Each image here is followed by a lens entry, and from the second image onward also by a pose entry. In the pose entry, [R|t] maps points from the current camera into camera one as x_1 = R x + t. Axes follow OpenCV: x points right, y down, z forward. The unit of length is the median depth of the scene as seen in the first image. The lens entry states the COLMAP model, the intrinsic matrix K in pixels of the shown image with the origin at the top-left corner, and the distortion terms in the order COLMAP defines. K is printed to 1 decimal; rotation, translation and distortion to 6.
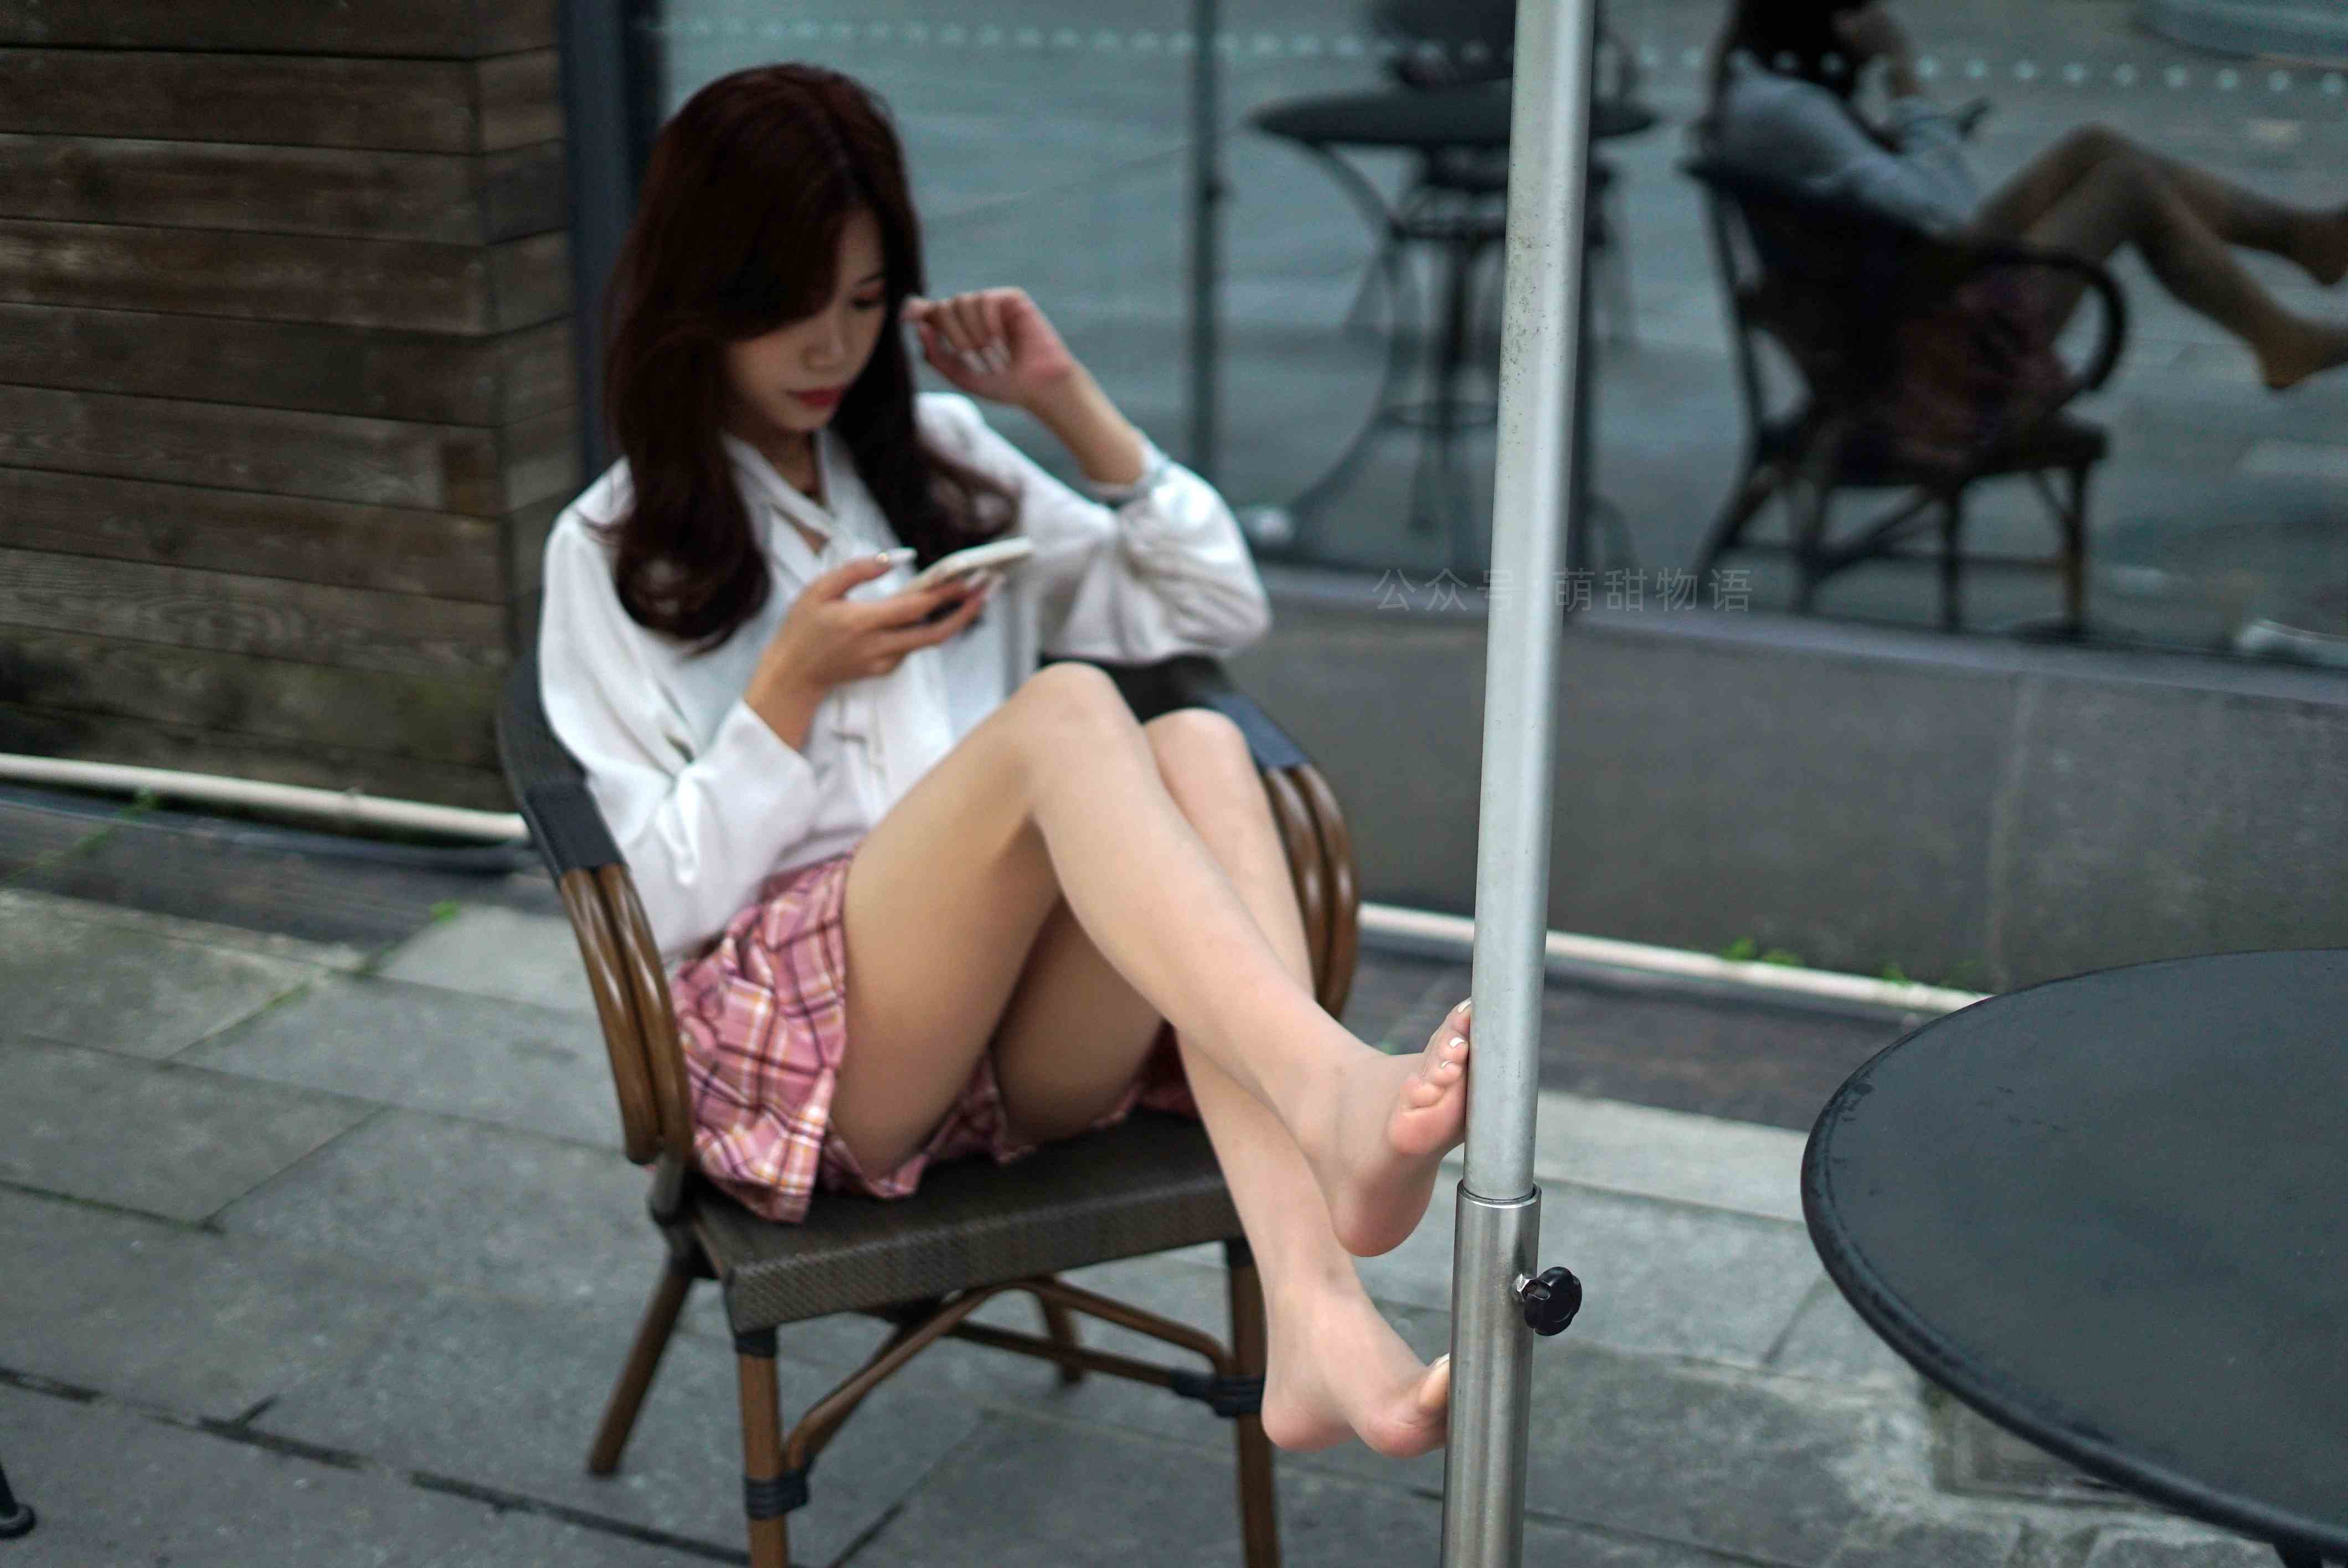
lens RADIAL K [[3480.7, 0, 1163.2], [0, 3480.7, 783.6], [0, 0, 1]] dist [-0.019469, 0.000000]
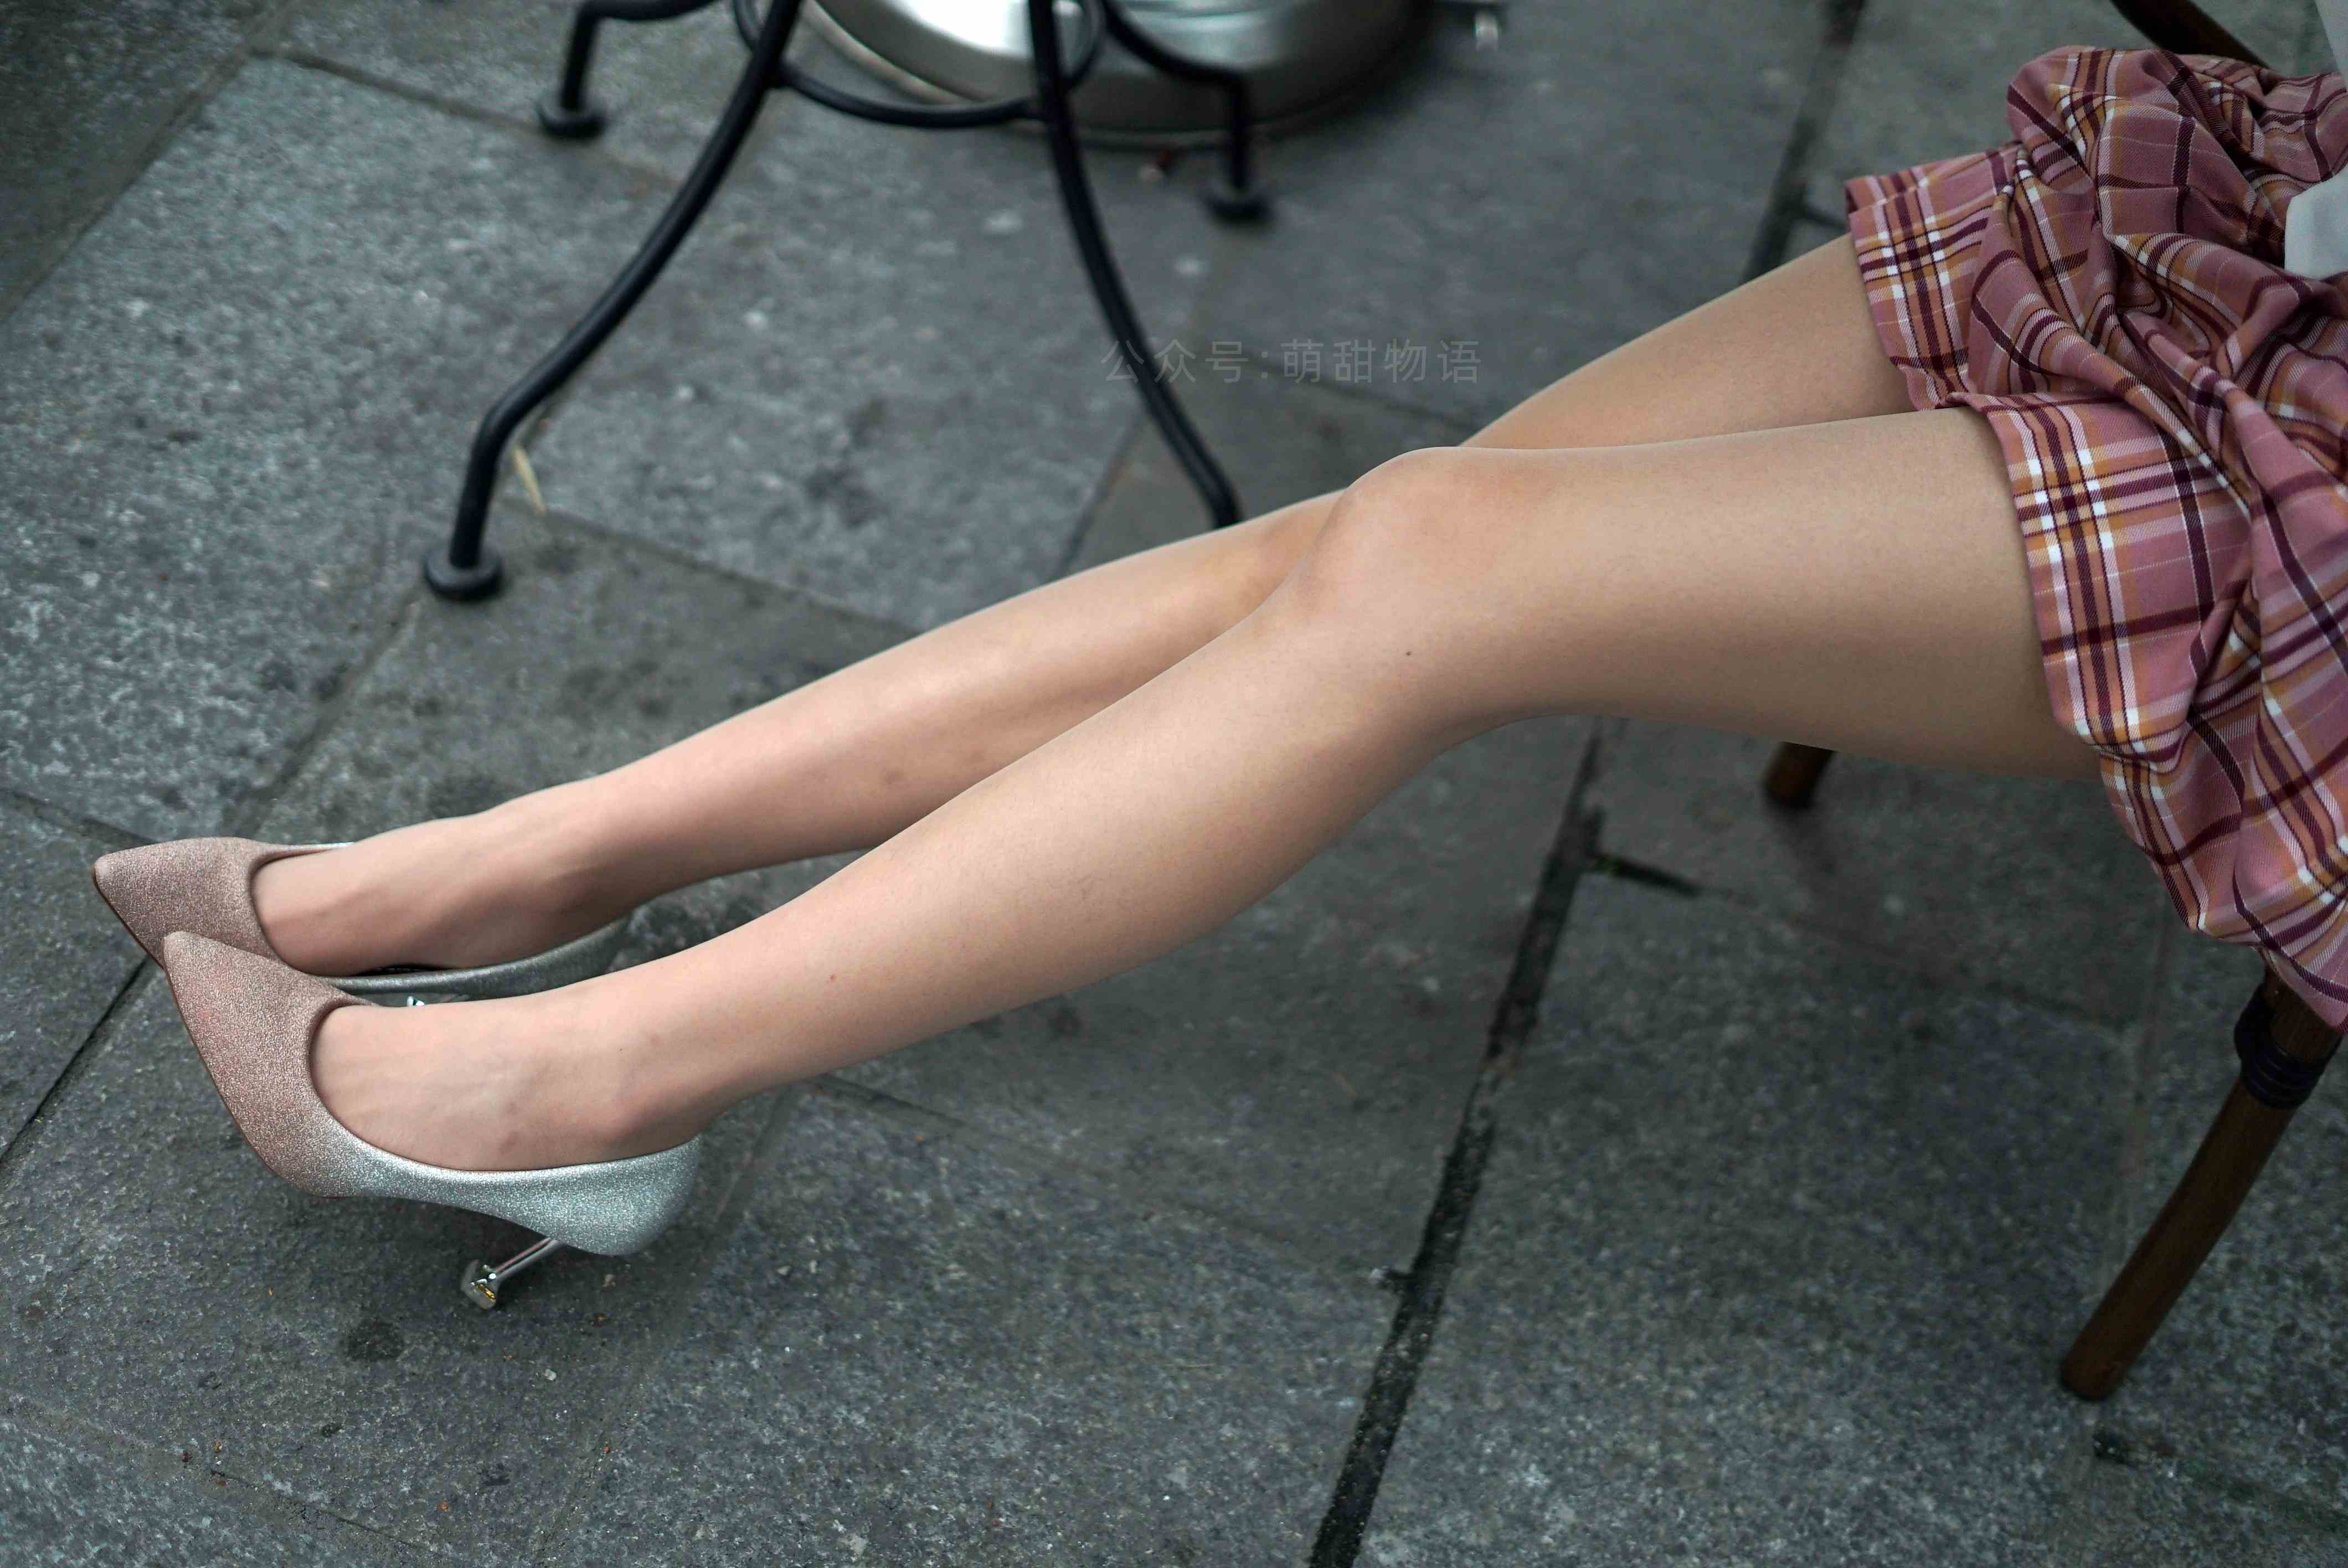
lens RADIAL K [[3480.7, 0, 1175.7], [0, 3480.7, 776.8], [0, 0, 1]] dist [-0.019469, 0.000000]
pose [[0.123341, 0.743875, -0.656839, 0.088480], [-0.418105, 0.639232, 0.645423, -0.149348], [0.899986, 0.195020, 0.389861, 0.576815]]
